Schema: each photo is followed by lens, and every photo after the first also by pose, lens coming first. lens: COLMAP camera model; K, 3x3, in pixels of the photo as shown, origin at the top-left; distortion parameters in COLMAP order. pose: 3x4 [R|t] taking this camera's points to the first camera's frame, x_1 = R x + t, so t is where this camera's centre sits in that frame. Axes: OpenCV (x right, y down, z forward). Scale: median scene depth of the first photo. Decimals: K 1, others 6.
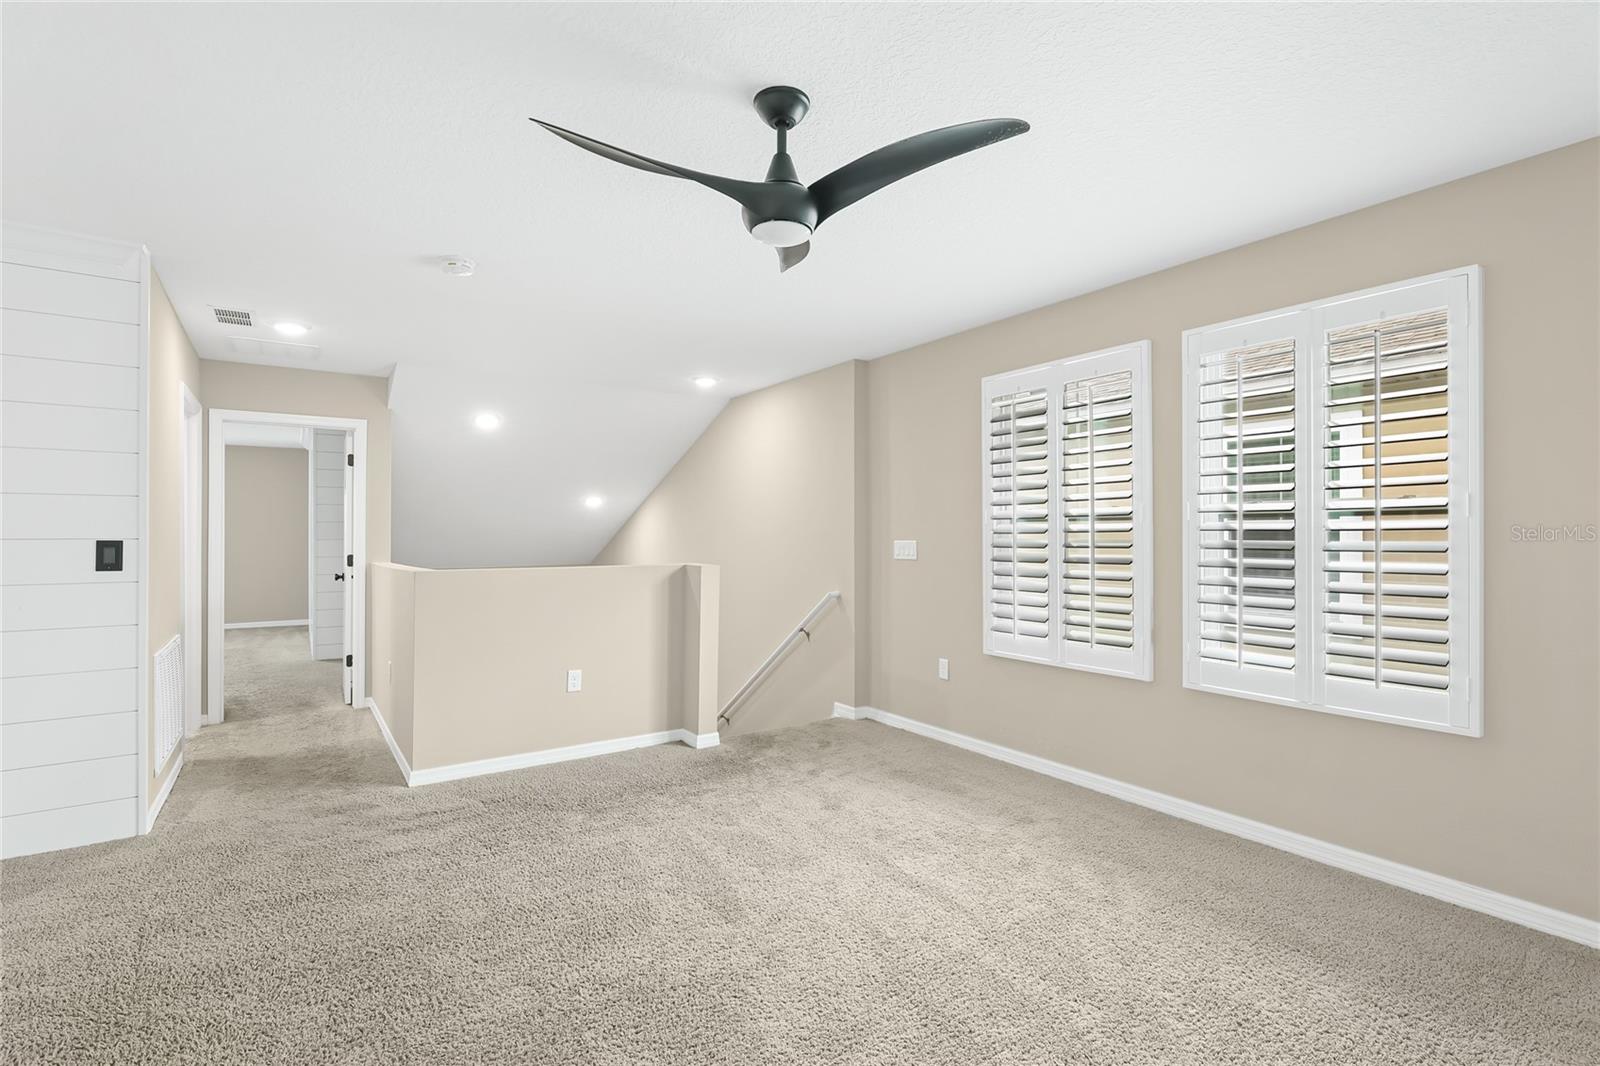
lens RADIAL K [[723.3, 0, 790.9], [0, 723.3, 532.1], [0, 0, 1]] dist [0.001022, -0.000364]
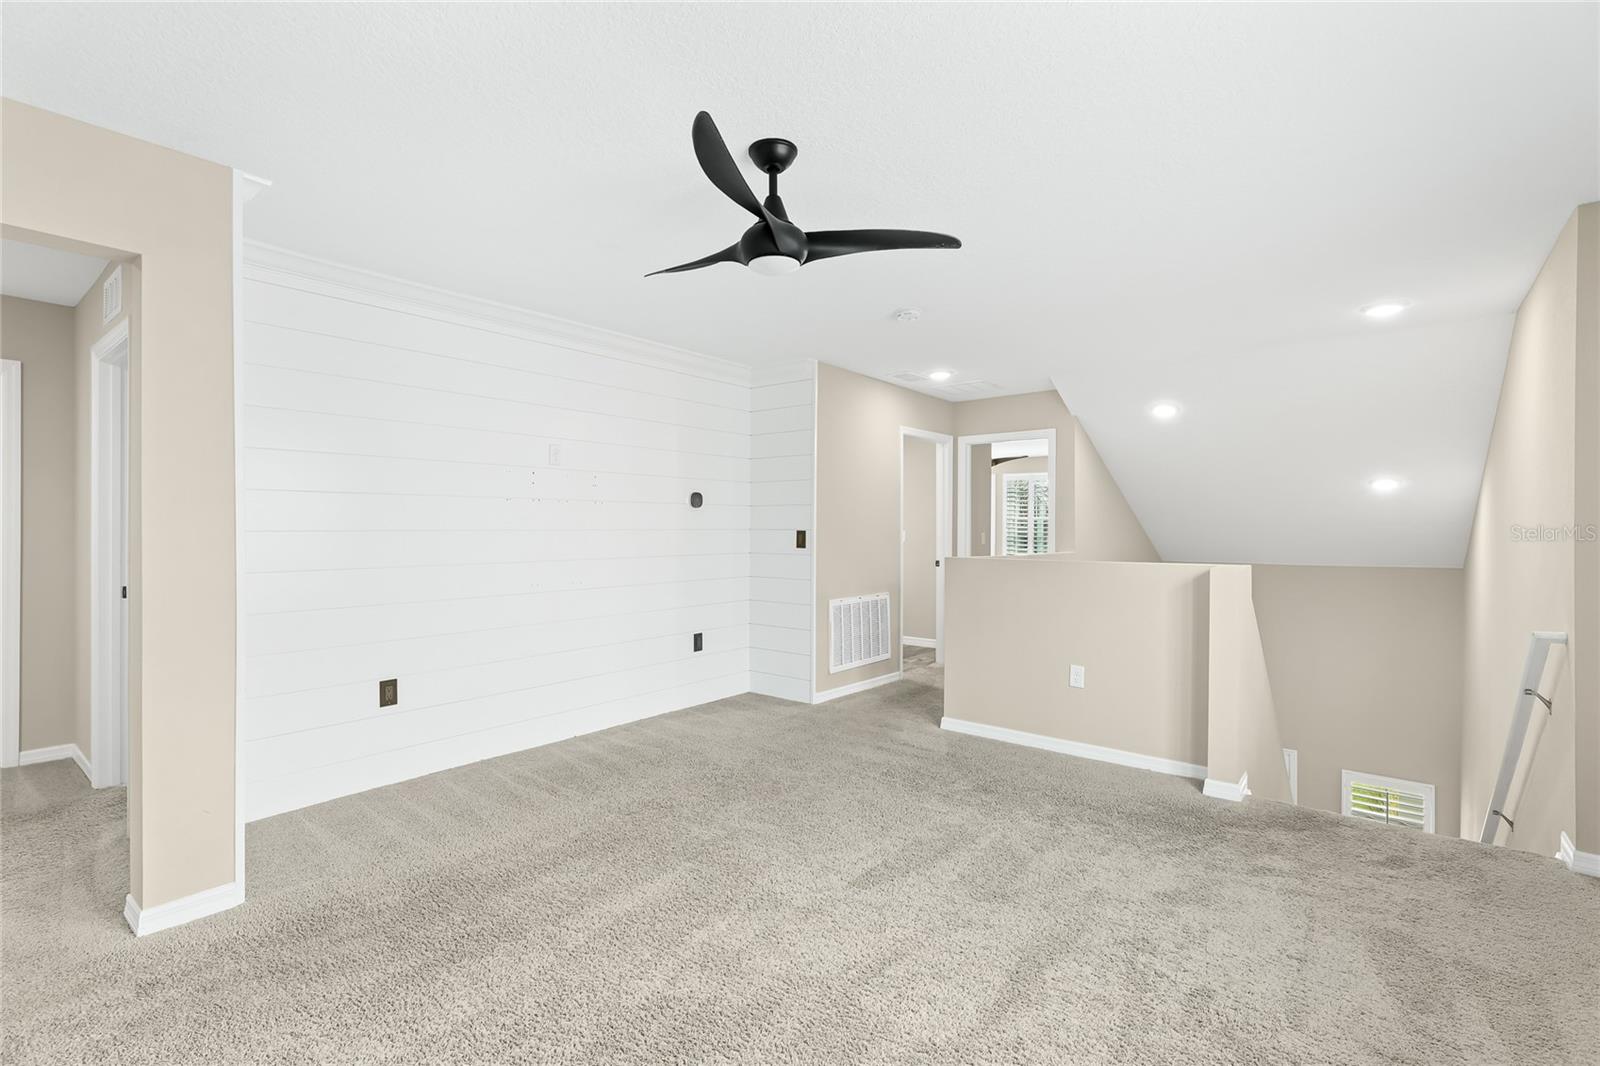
lens RADIAL K [[723.3, 0, 791.4], [0, 723.3, 533.9], [0, 0, 1]] dist [0.001022, -0.000364]
pose [[0.280567, 0.006172, -0.959814, 0.603400], [0.002619, 0.999971, 0.007196, 0.003677], [0.959831, -0.004533, 0.280543, 0.396960]]
